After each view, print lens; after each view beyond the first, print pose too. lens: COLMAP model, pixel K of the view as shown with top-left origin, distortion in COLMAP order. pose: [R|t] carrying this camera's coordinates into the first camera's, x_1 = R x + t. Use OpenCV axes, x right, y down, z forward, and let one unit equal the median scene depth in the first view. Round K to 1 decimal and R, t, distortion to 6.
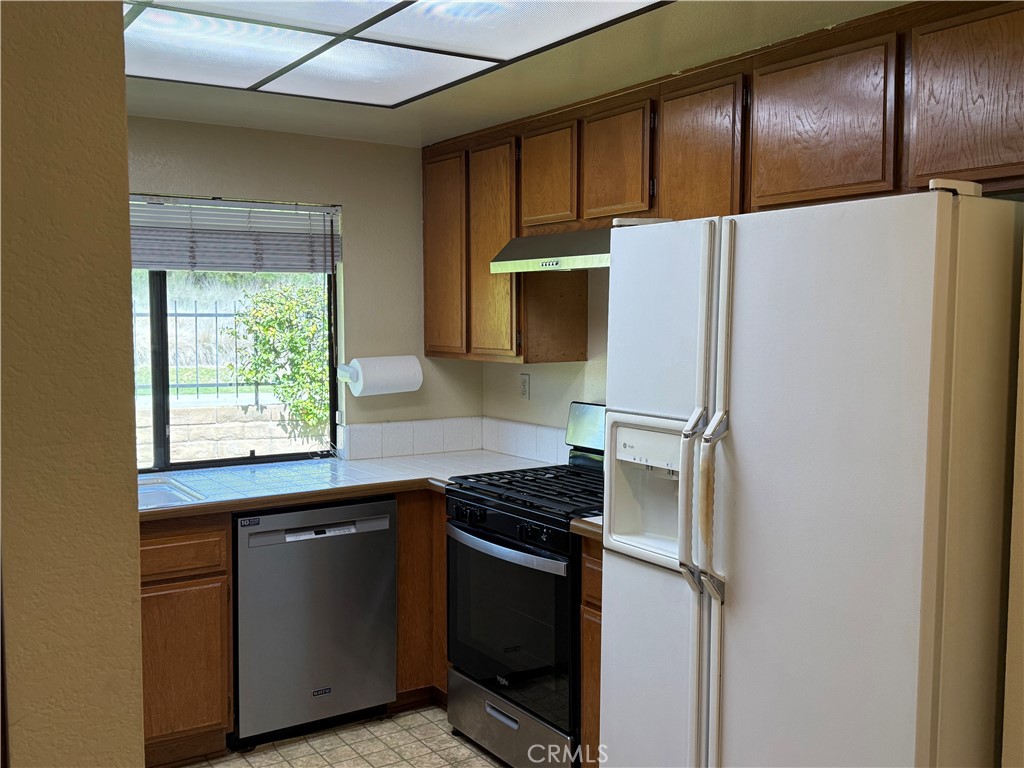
lens RADIAL K [[1021.9, 0, 495.1], [0, 1021.9, 407.0], [0, 0, 1]] dist [0.157823, -0.346680]
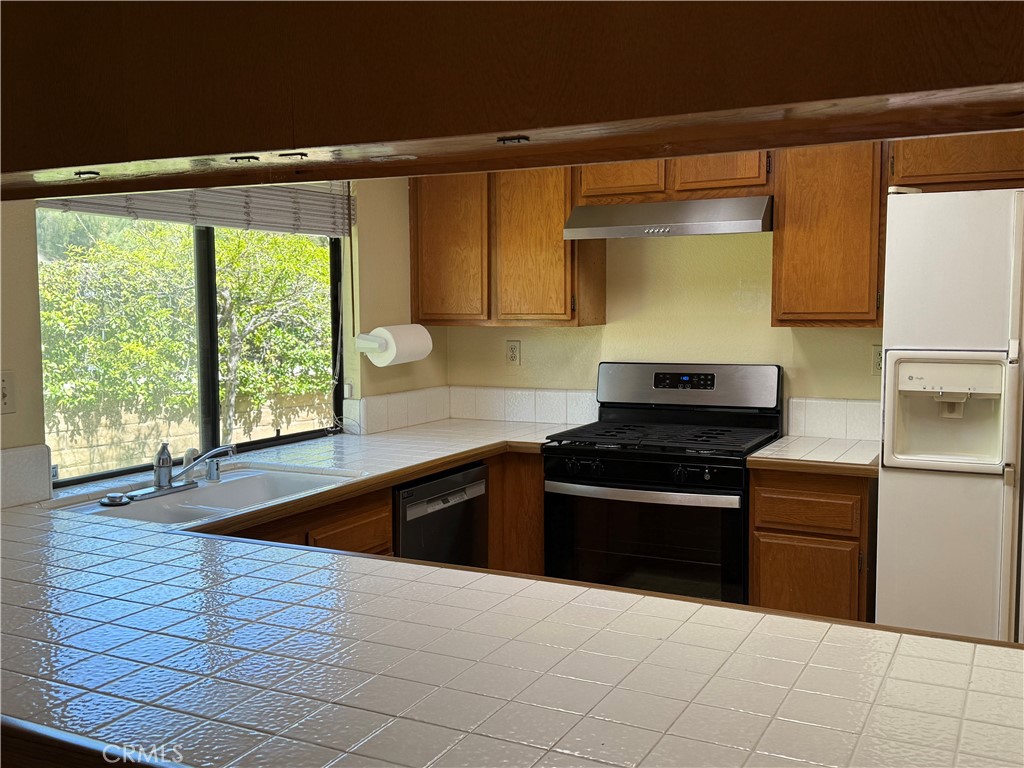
lens RADIAL K [[1021.9, 0, 495.1], [0, 1021.9, 407.0], [0, 0, 1]] dist [0.157823, -0.346680]
pose [[0.864371, -0.054872, 0.499852, -0.561672], [0.050976, 0.998469, 0.021459, 0.013086], [-0.500264, 0.006932, 0.865845, 0.123244]]
